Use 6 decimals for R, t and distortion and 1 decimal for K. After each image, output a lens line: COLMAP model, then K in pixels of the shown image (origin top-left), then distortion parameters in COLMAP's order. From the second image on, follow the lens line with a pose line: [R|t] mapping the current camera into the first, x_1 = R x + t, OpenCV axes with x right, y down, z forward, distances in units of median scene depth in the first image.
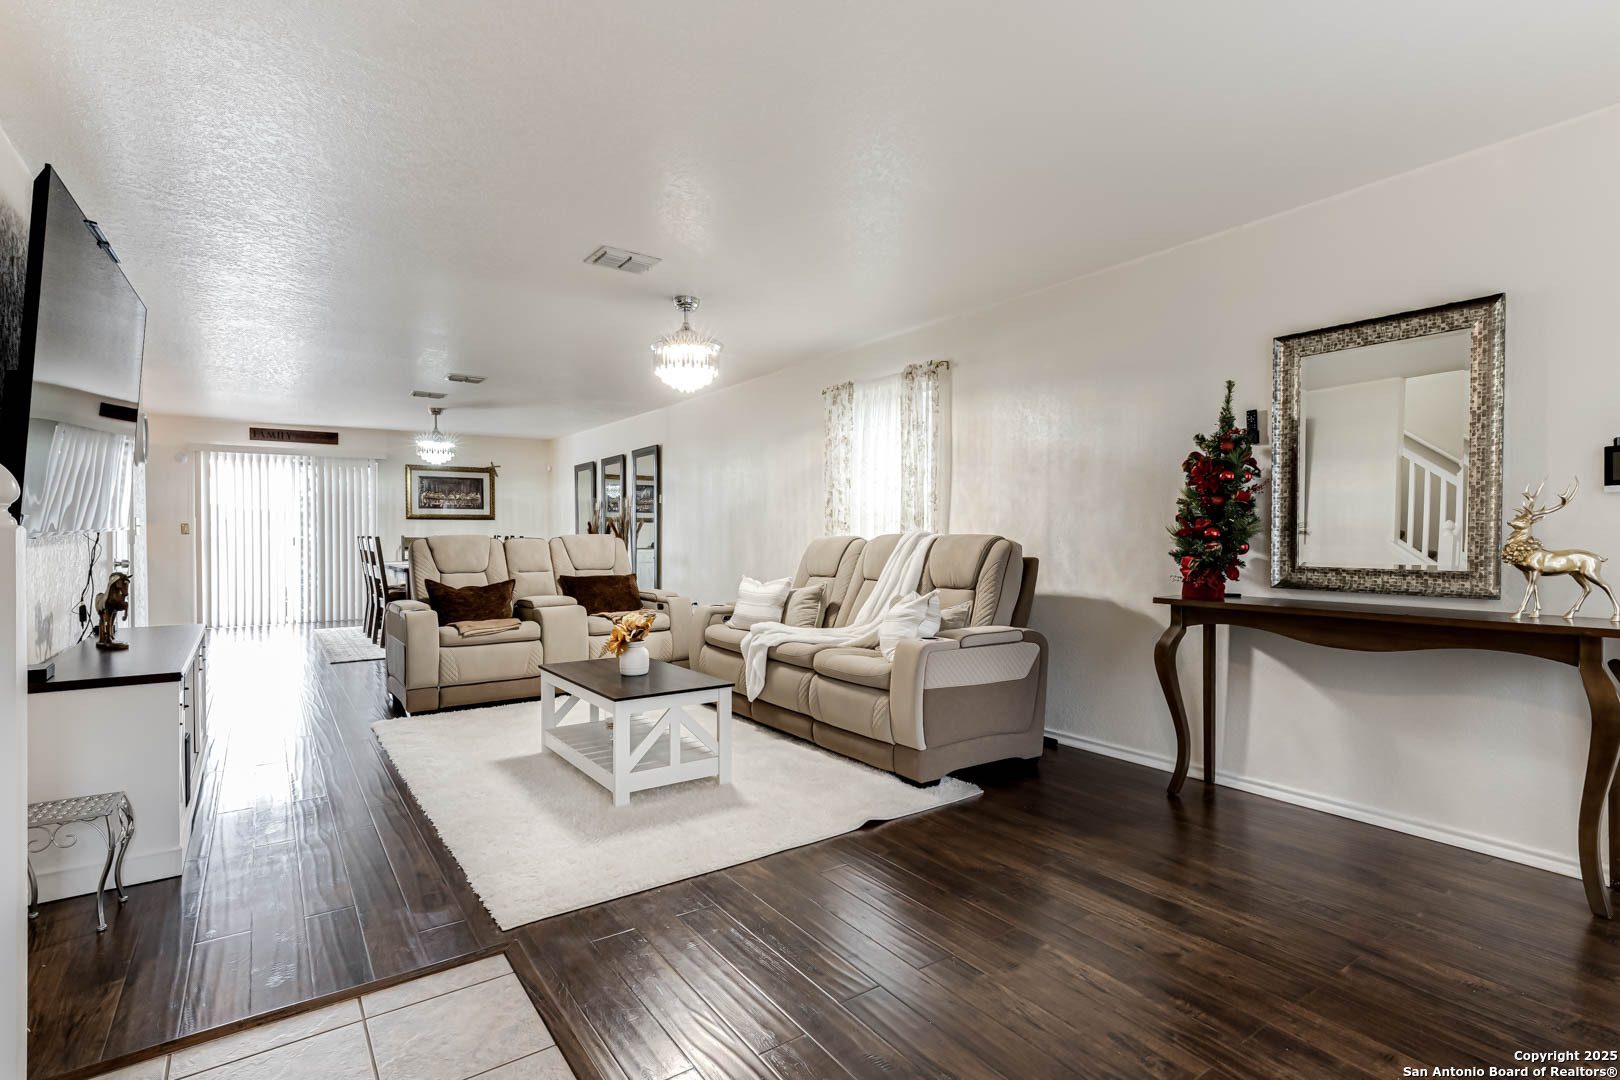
lens RADIAL K [[781.5, 0, 810.0], [0, 781.5, 540.0], [0, 0, 1]] dist [0.005178, 0.000150]
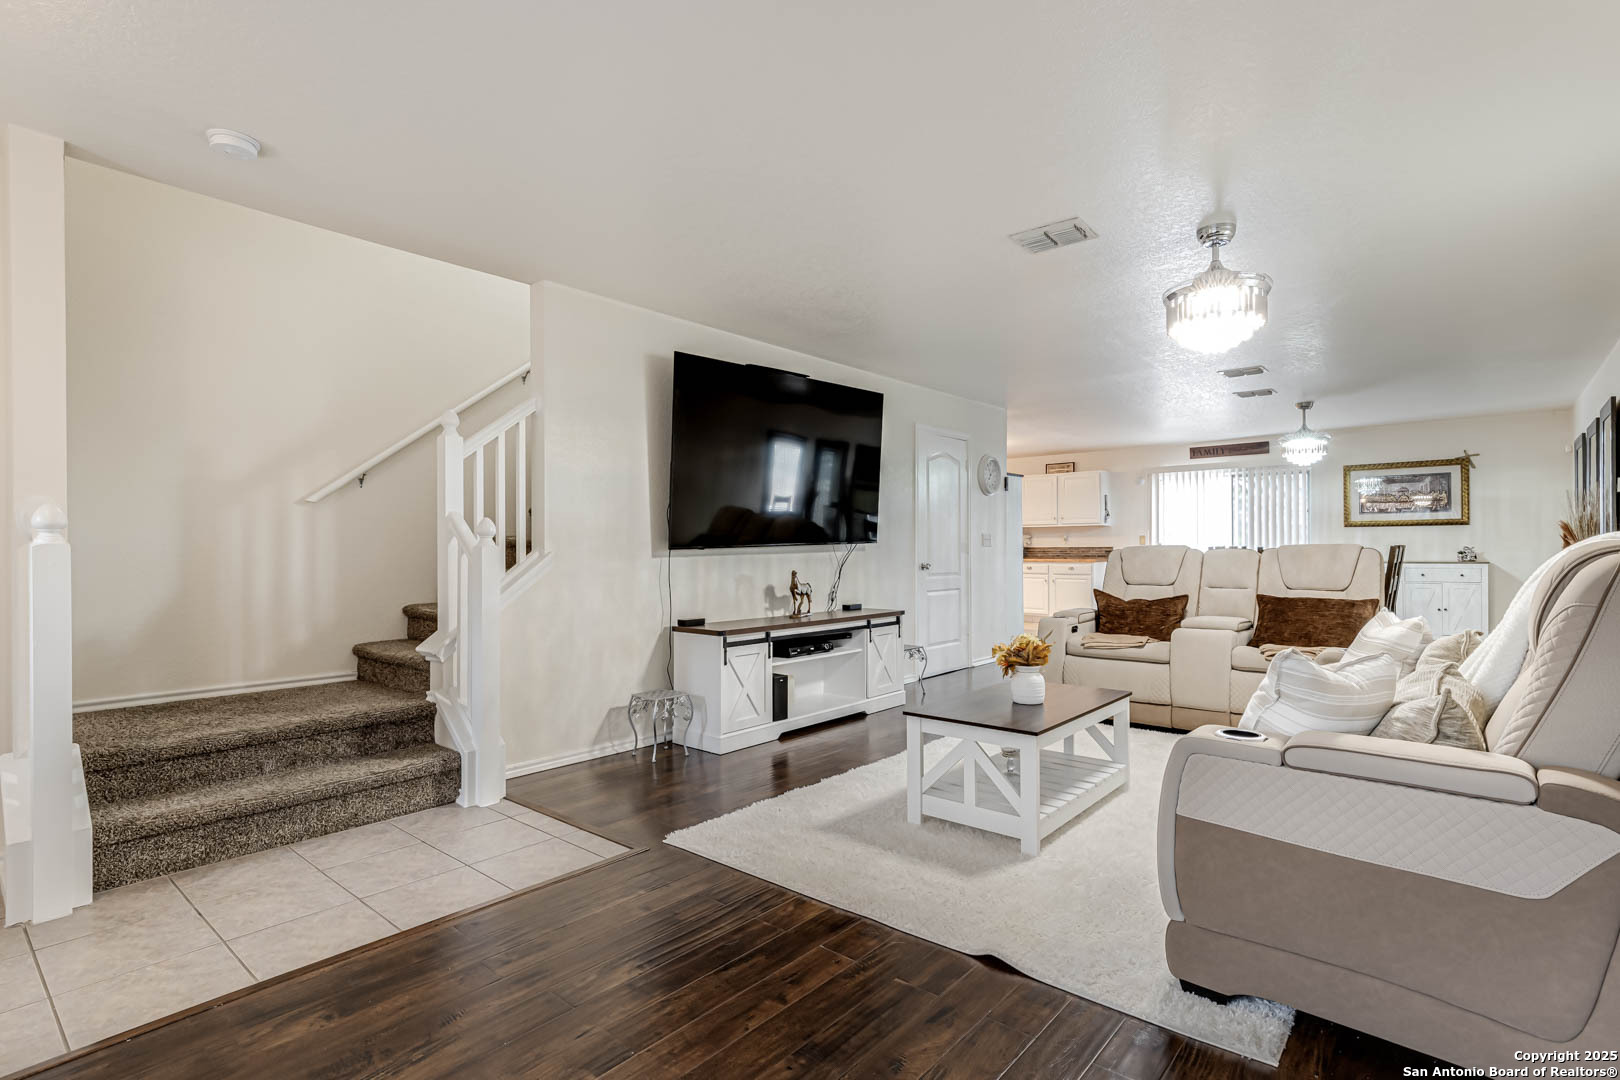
lens RADIAL K [[781.5, 0, 810.0], [0, 781.5, 540.0], [0, 0, 1]] dist [0.005178, 0.000150]
pose [[0.247392, -0.008006, -0.968882, 0.221518], [-0.002794, 0.999956, -0.008976, -0.002043], [0.968911, 0.004928, 0.247359, 0.206413]]
